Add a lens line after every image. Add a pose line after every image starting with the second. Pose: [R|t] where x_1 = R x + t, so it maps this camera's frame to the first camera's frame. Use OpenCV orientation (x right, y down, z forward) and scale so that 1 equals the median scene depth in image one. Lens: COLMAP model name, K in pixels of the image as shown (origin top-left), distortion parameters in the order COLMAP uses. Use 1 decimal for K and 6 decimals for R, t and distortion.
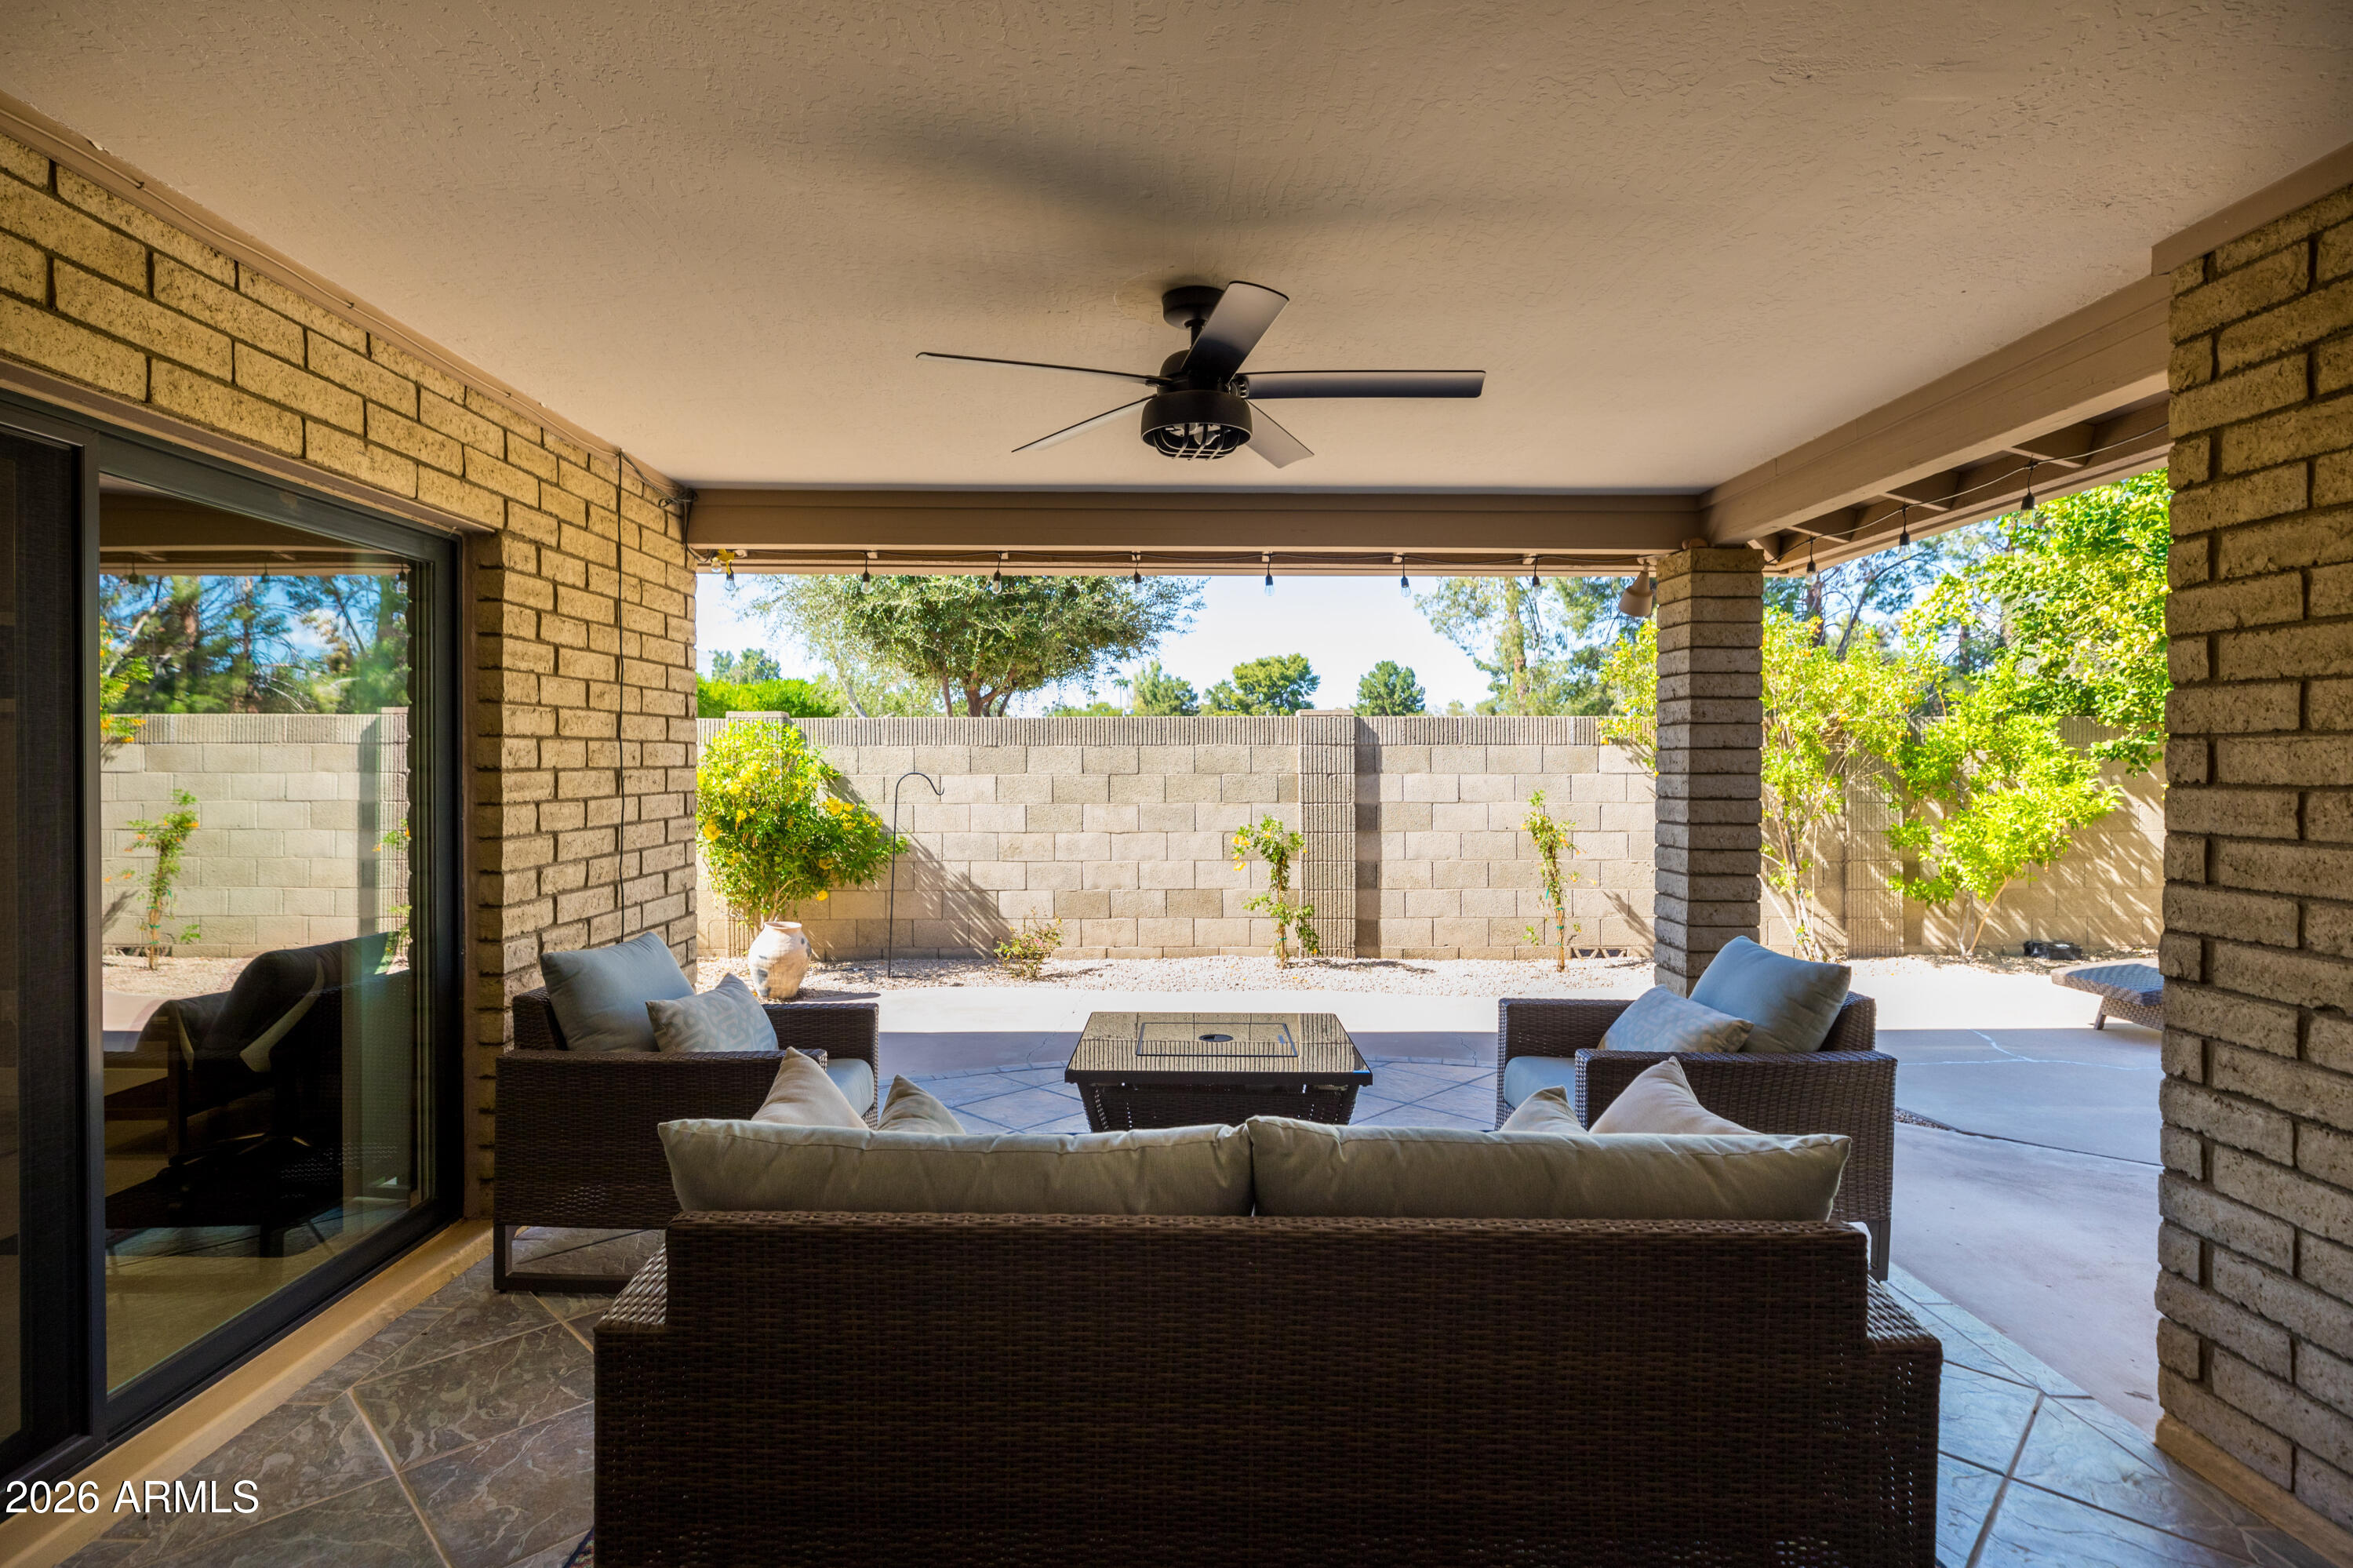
lens RADIAL K [[1145.4, 0, 1169.8], [0, 1145.4, 776.9], [0, 0, 1]] dist [-0.006020, 0.000170]
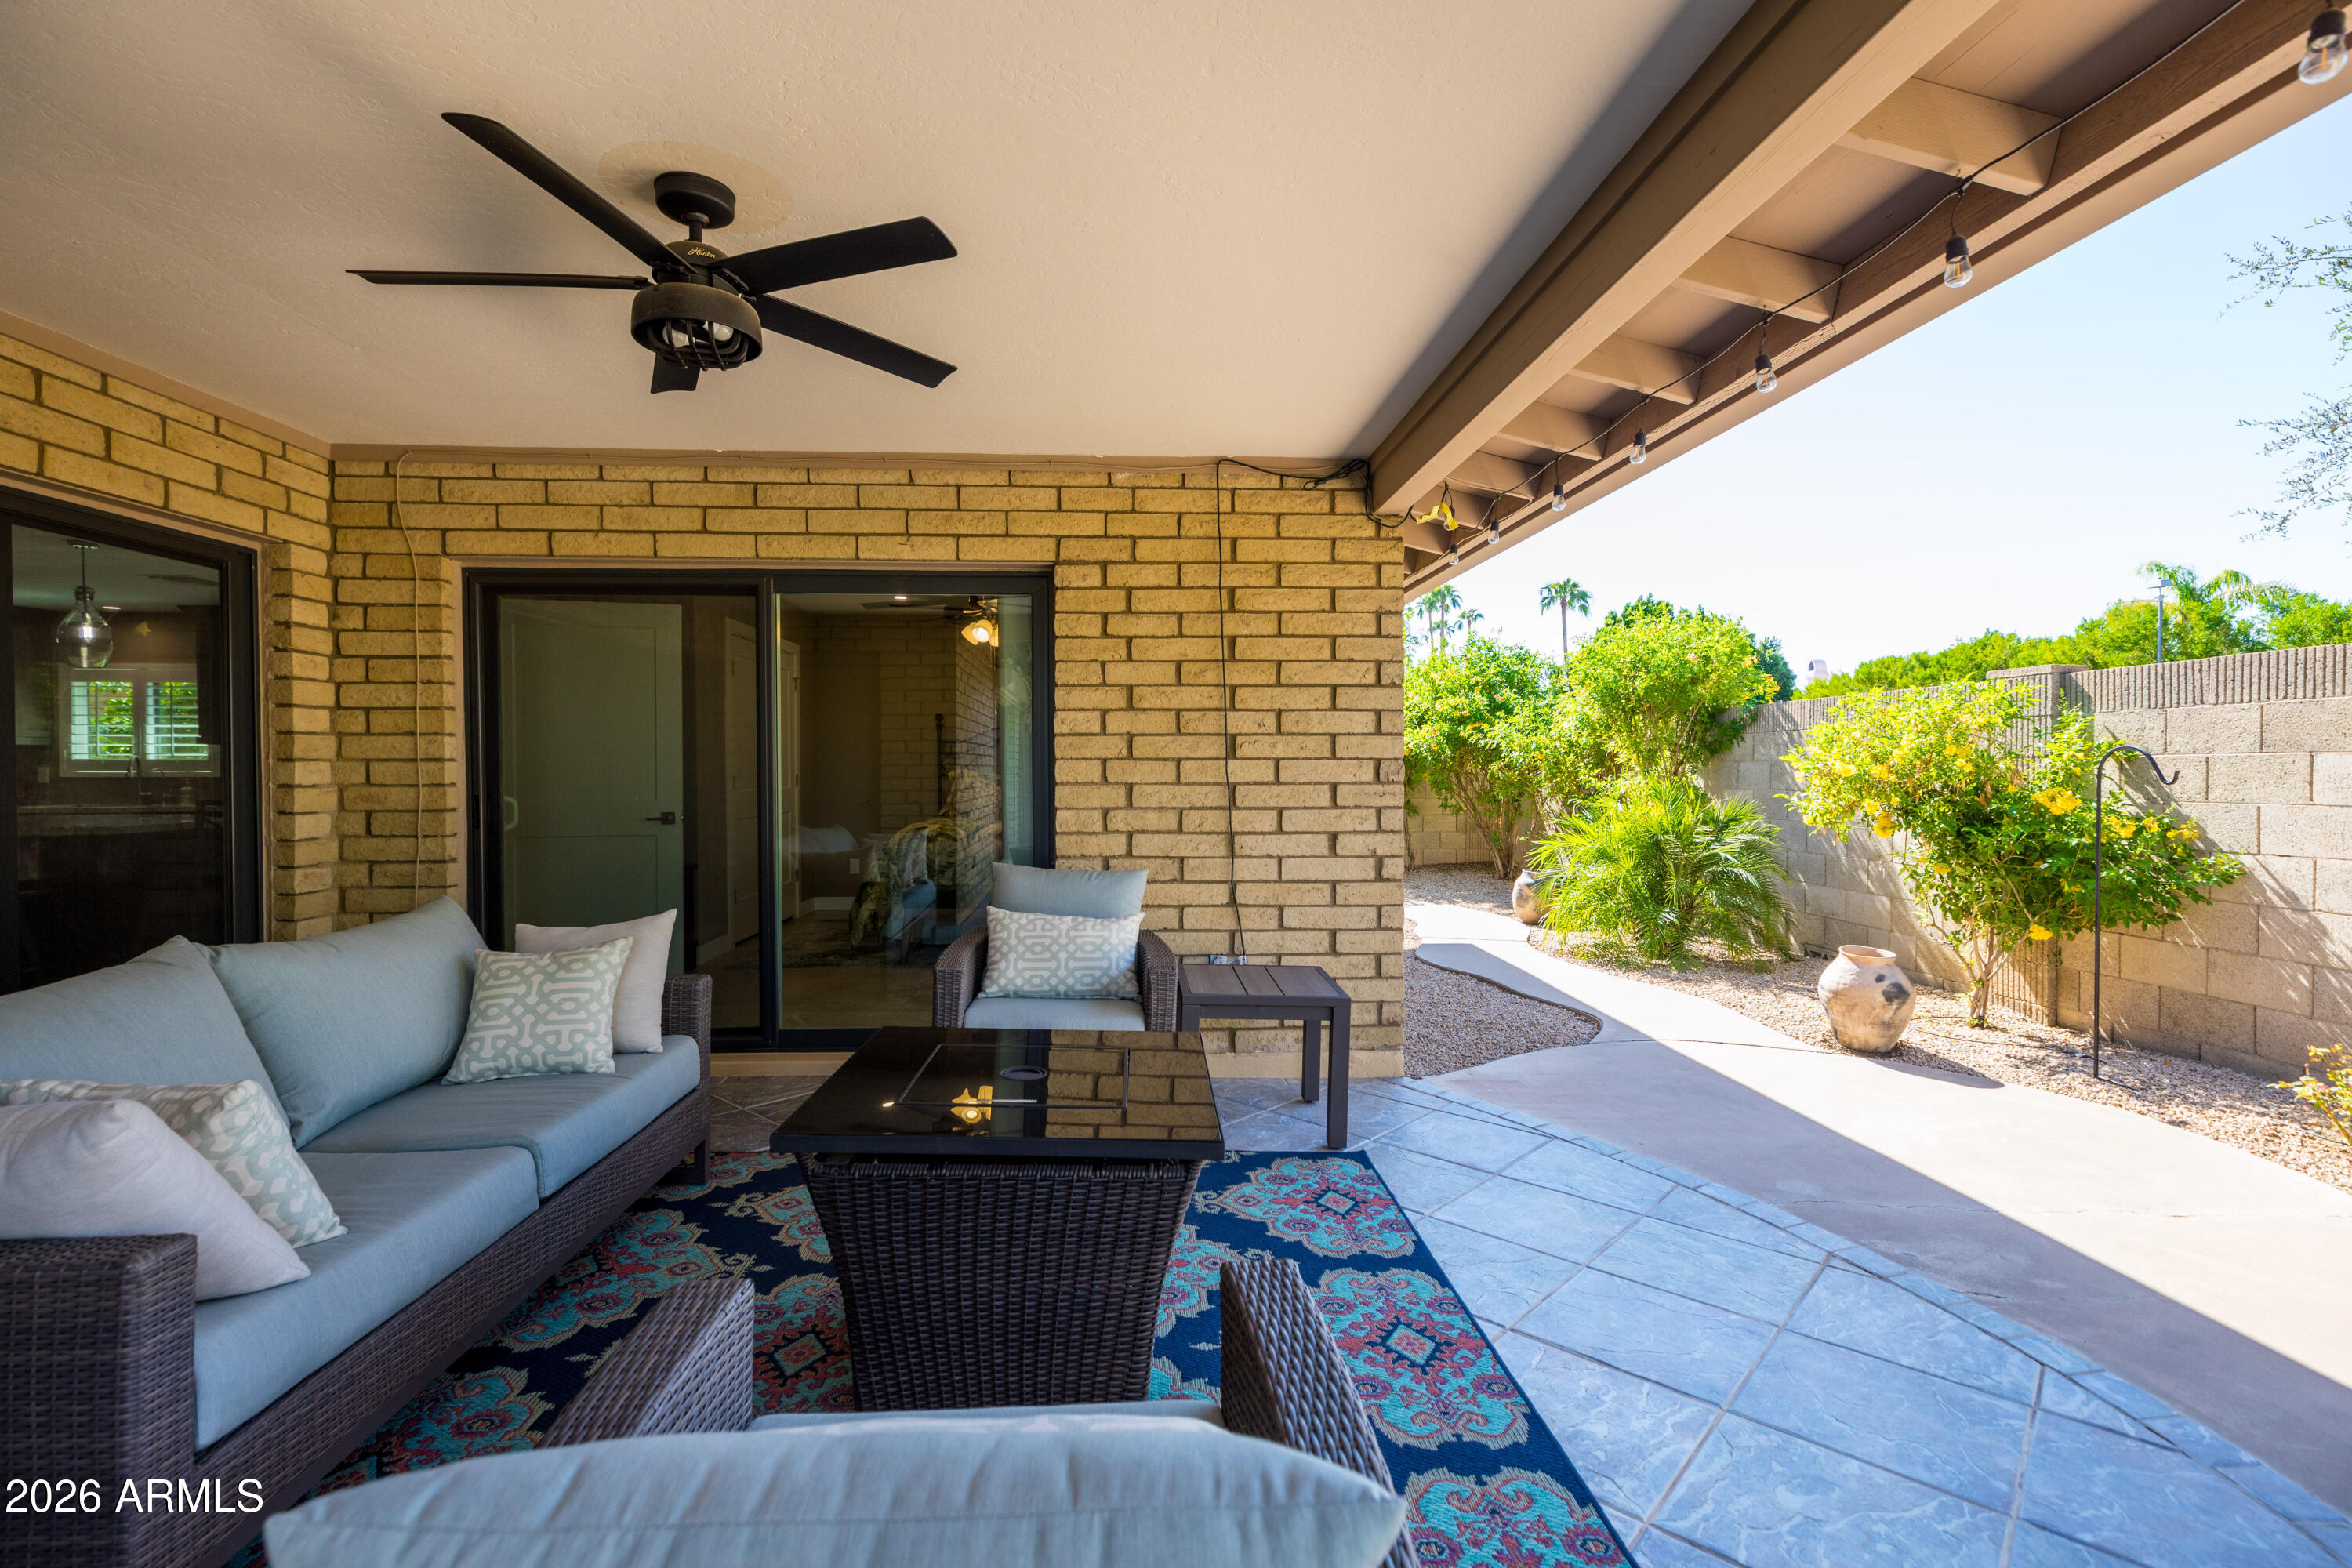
lens RADIAL K [[1064.1, 0, 1145.1], [0, 1064.1, 781.3], [0, 0, 1]] dist [0.007173, -0.001483]
pose [[0.033627, 0.008787, -0.999396, 0.359682], [-0.013573, 0.999873, 0.008335, 0.019441], [0.999342, 0.013284, 0.033742, 0.541201]]
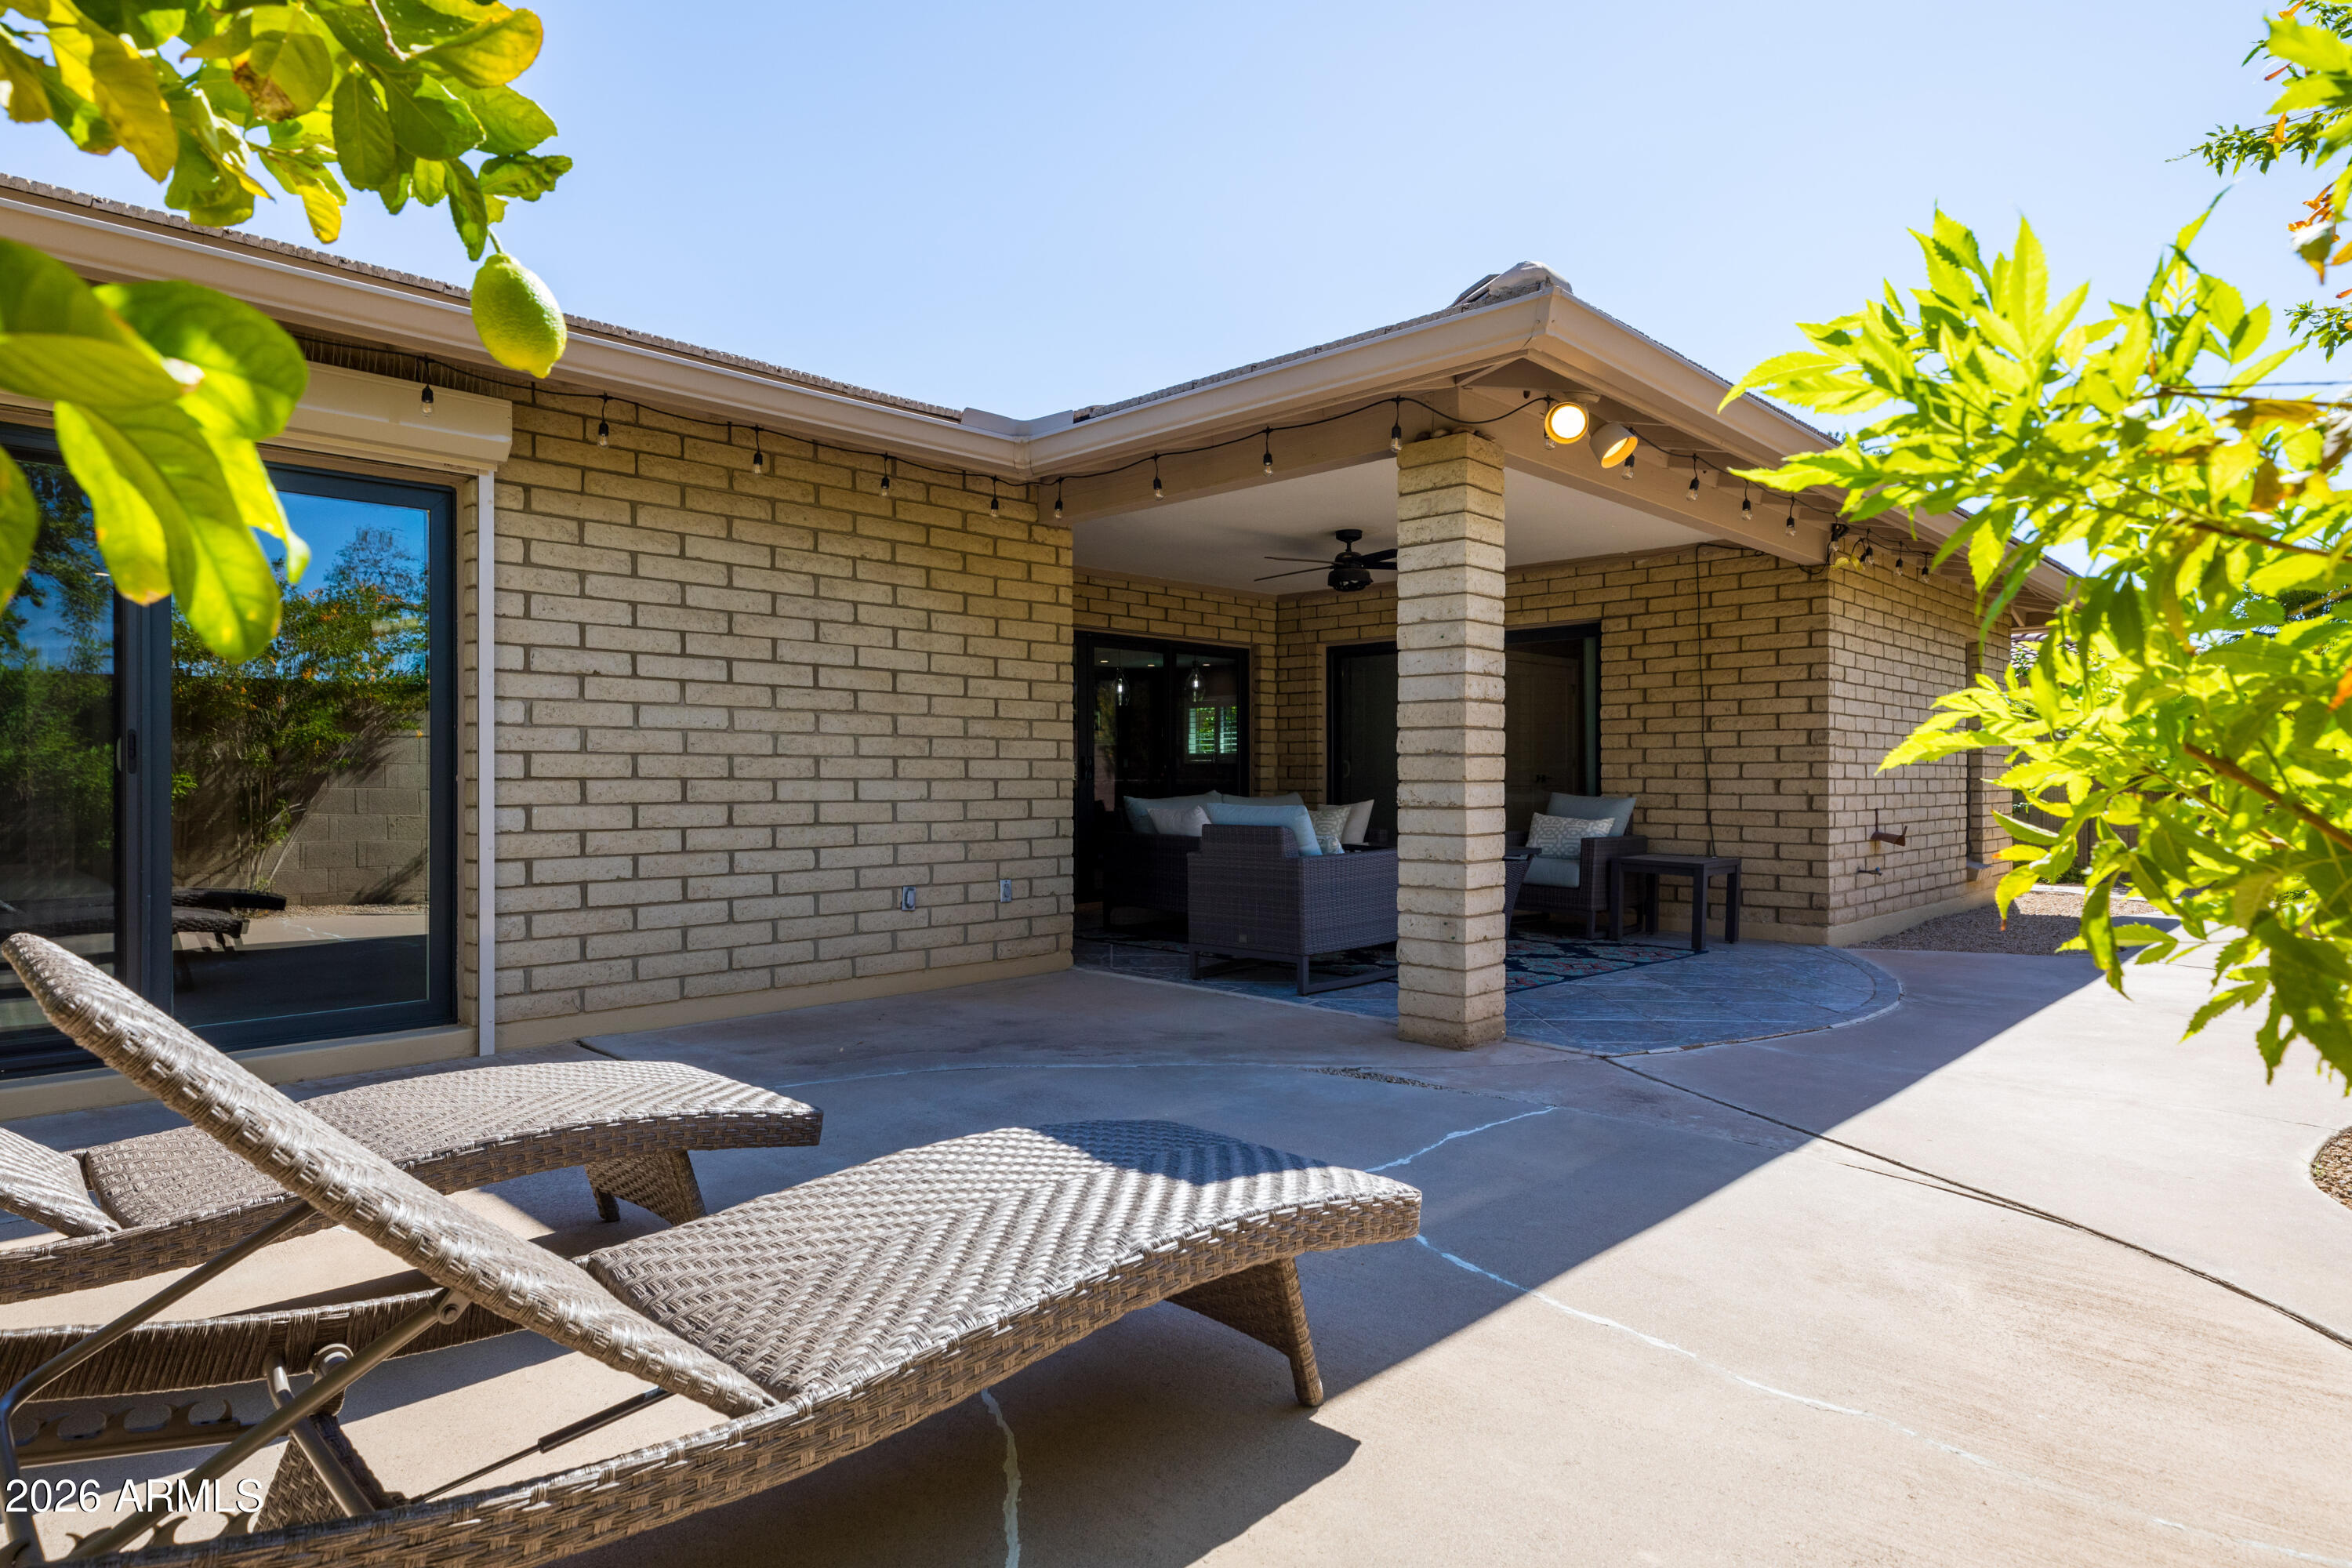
lens RADIAL K [[1319.9, 0, 1162.8], [0, 1319.9, 781.0], [0, 0, 1]] dist [0.002632, 0.000215]
pose [[-0.696547, -0.002771, -0.717506, 1.001180], [-0.012844, 0.999880, 0.008607, 0.054334], [0.717396, 0.015211, -0.696499, 1.134881]]
